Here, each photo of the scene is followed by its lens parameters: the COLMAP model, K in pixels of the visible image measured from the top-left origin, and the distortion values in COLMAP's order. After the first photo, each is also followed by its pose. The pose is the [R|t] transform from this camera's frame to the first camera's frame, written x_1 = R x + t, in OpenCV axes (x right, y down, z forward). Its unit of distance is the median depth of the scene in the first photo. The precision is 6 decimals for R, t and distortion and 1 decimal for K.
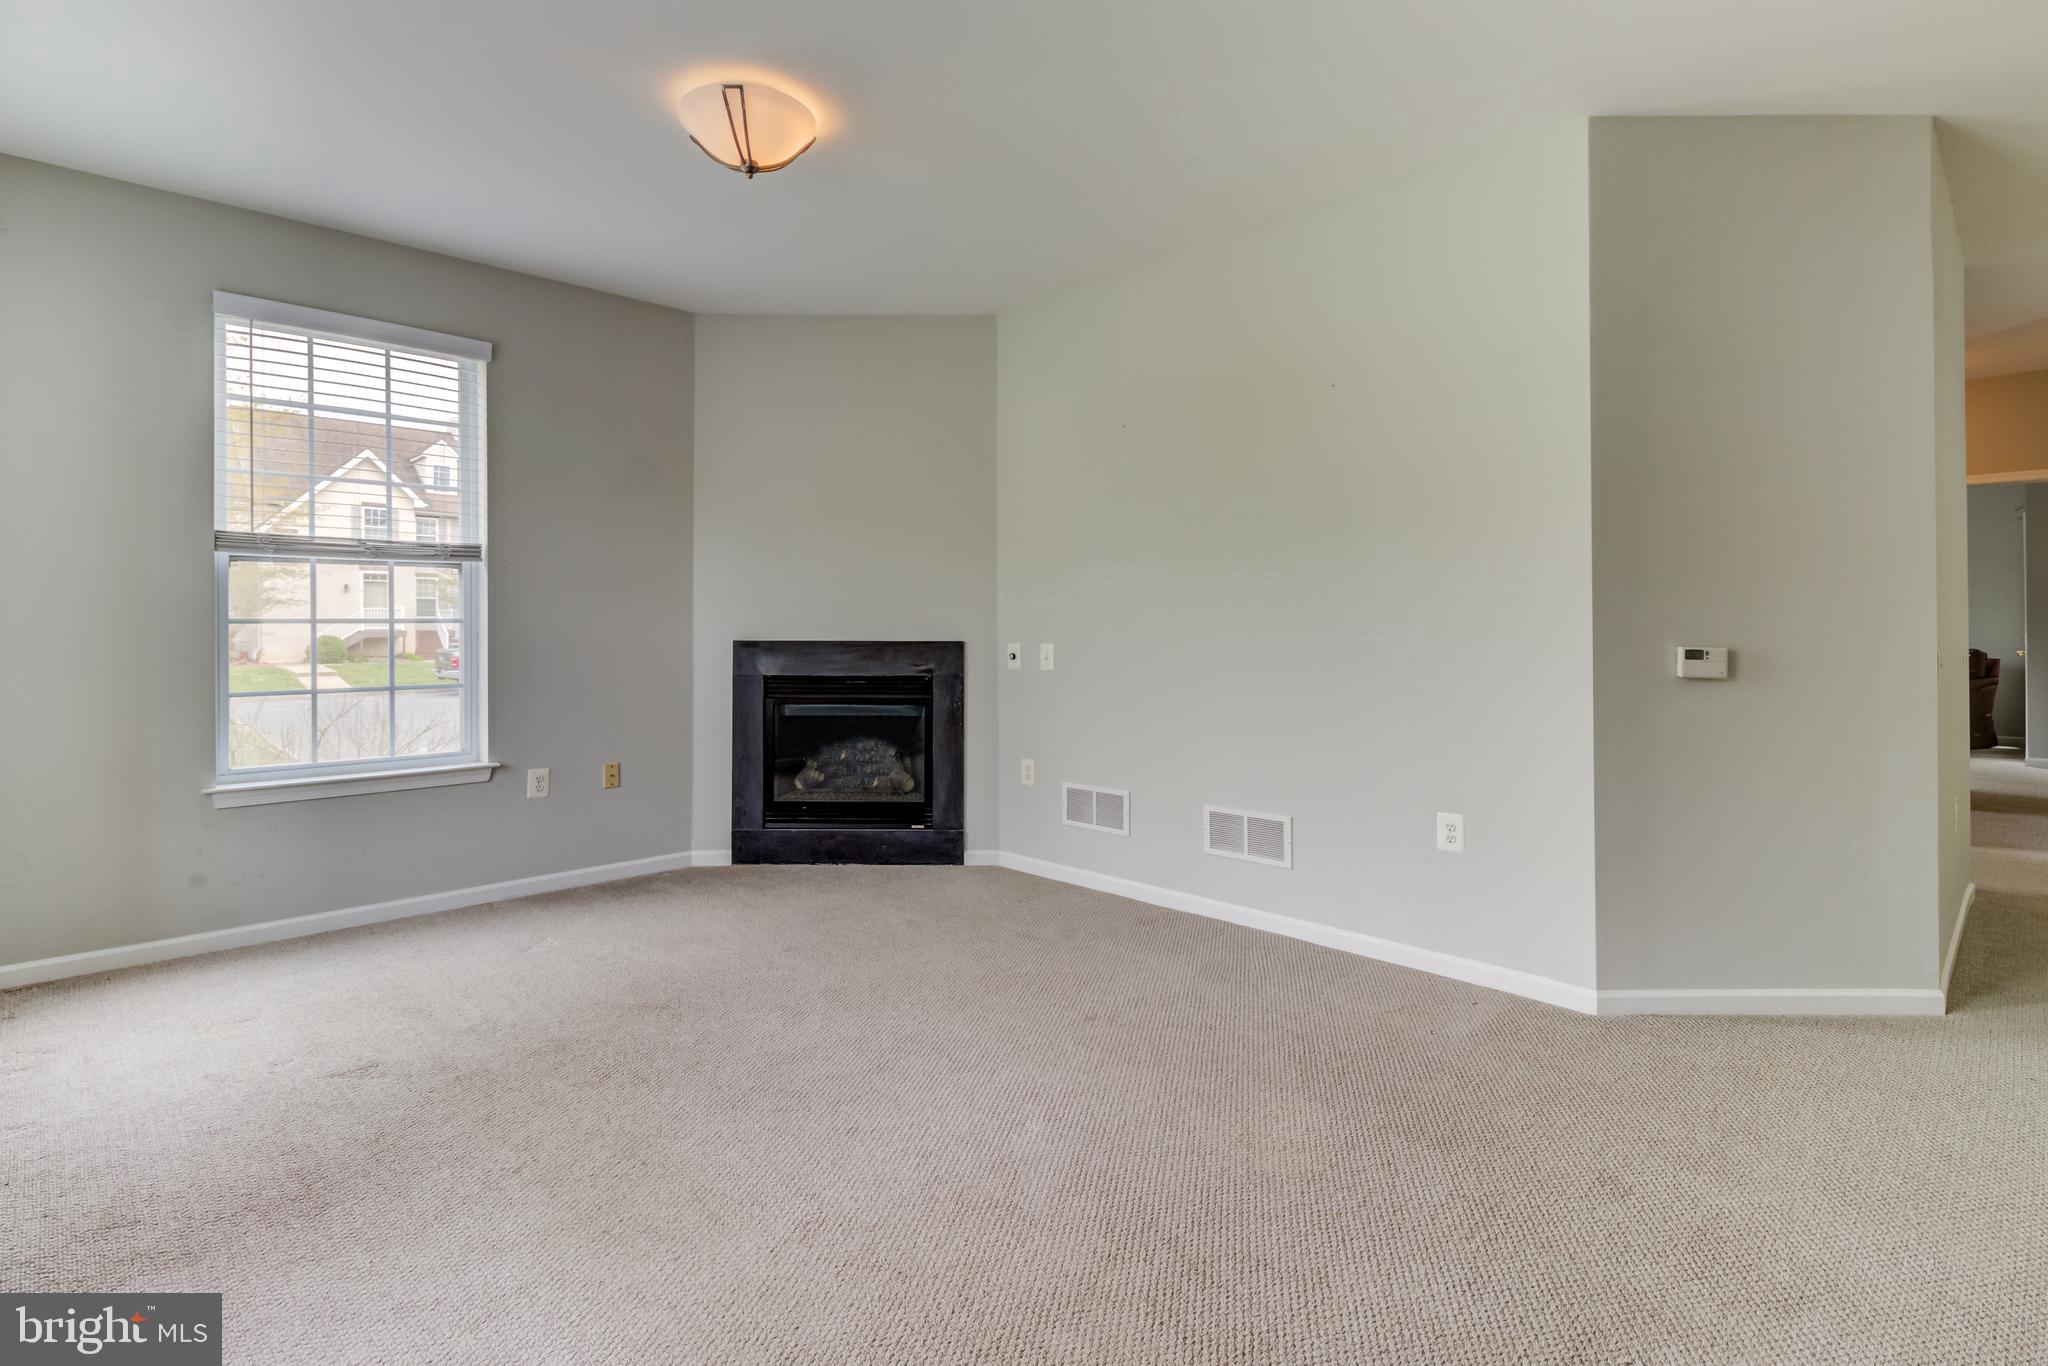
lens RADIAL K [[1002.1, 0, 1024.4], [0, 1002.1, 634.1], [0, 0, 1]] dist [0.021170, -0.011704]
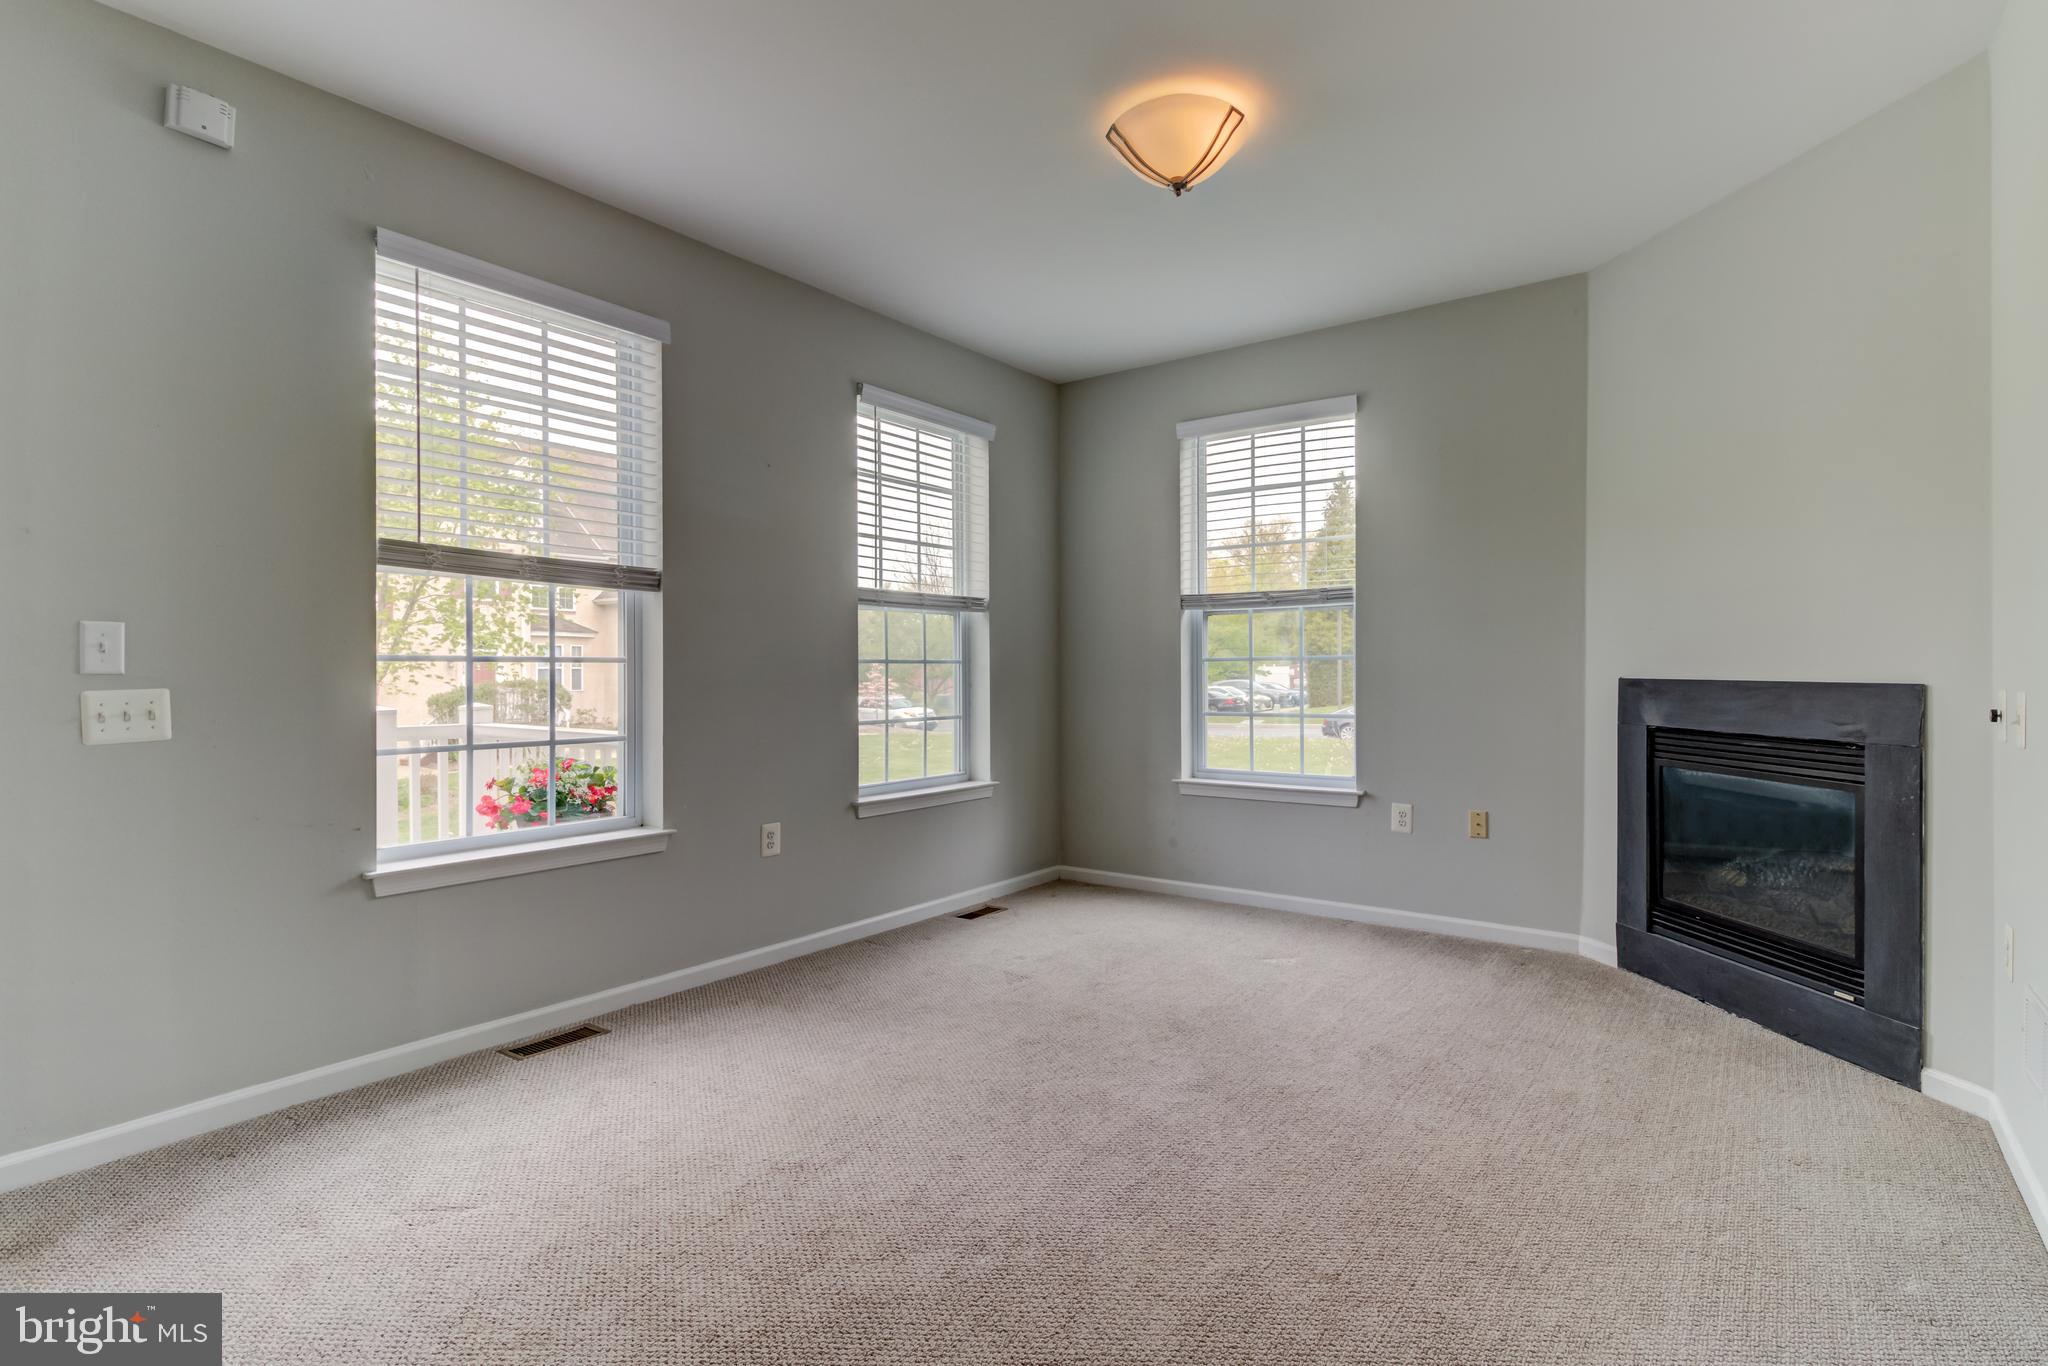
lens RADIAL K [[1002.1, 0, 1041.3], [0, 1002.1, 677.0], [0, 0, 1]] dist [0.021170, -0.011704]
pose [[0.174014, 0.010299, -0.984689, 0.399450], [-0.001576, 0.999947, 0.010180, -0.001661], [0.984742, -0.000220, 0.174021, 0.430065]]
